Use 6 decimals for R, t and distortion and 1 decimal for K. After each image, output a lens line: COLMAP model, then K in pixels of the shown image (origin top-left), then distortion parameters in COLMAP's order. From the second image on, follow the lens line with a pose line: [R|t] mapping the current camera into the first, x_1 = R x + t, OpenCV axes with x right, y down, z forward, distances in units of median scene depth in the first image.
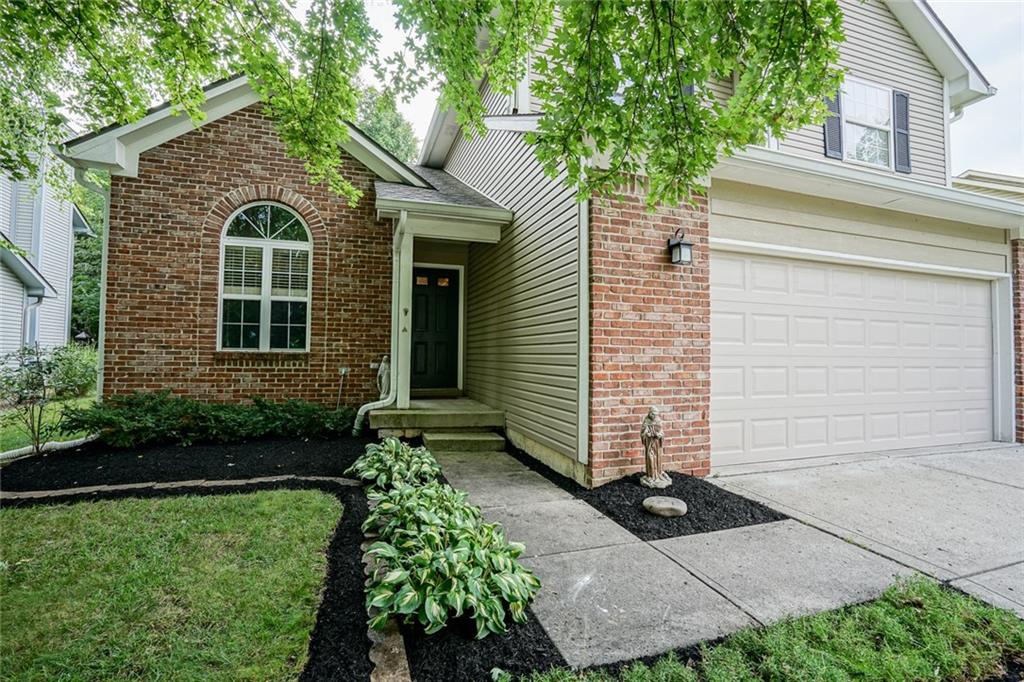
lens RADIAL K [[470.5, 0, 503.7], [0, 470.5, 340.4], [0, 0, 1]] dist [-0.059539, 0.022744]
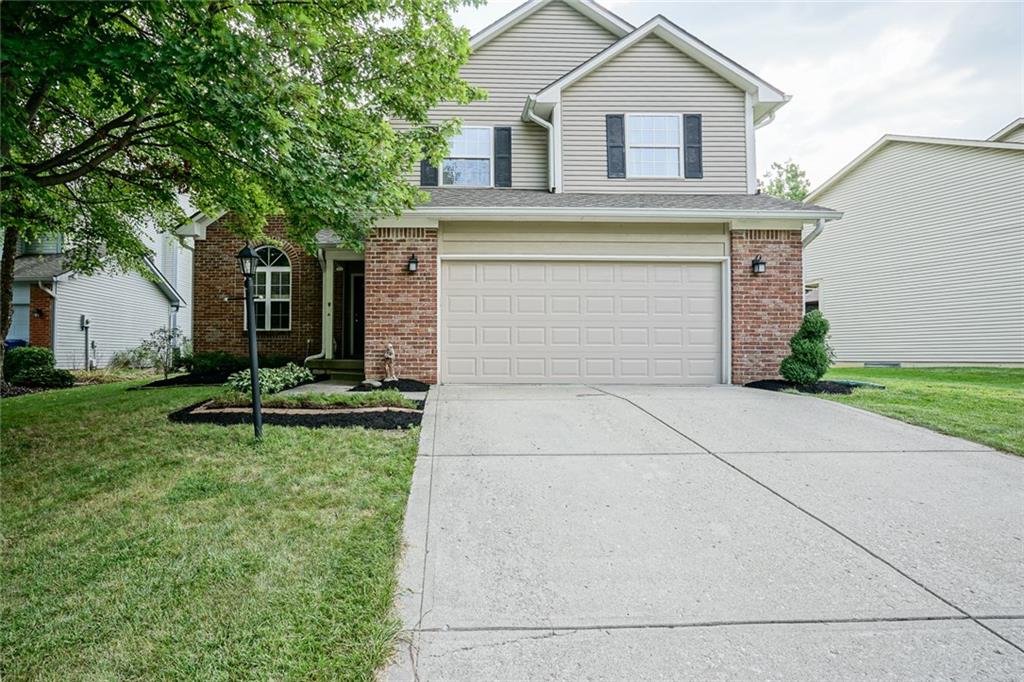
lens RADIAL K [[495.6, 0, 432.6], [0, 495.6, 346.1], [0, 0, 1]] dist [-0.053291, 0.020262]
pose [[0.941784, -0.012756, -0.335976, 0.734196], [0.015573, 0.999863, 0.005693, 0.086270], [0.335858, -0.010594, 0.941853, -0.584108]]
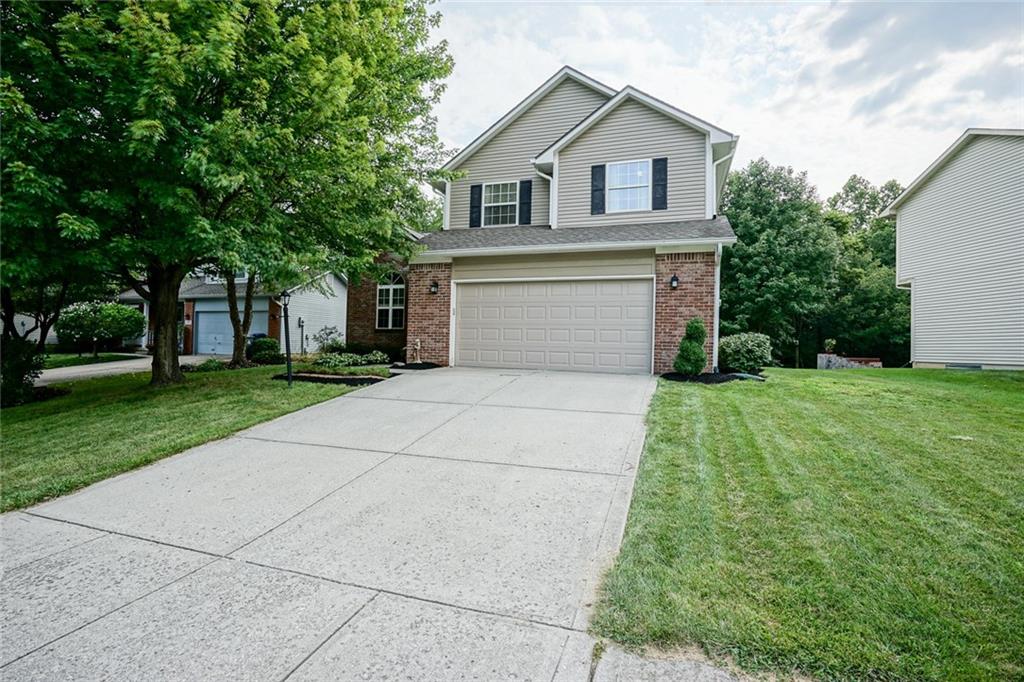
lens RADIAL K [[470.5, 0, 503.7], [0, 470.5, 340.4], [0, 0, 1]] dist [-0.059539, 0.022744]
pose [[0.785560, -0.001316, -0.618784, 1.650964], [0.004345, 0.999985, 0.003390, 0.085046], [0.618770, -0.005352, 0.785554, -0.684080]]
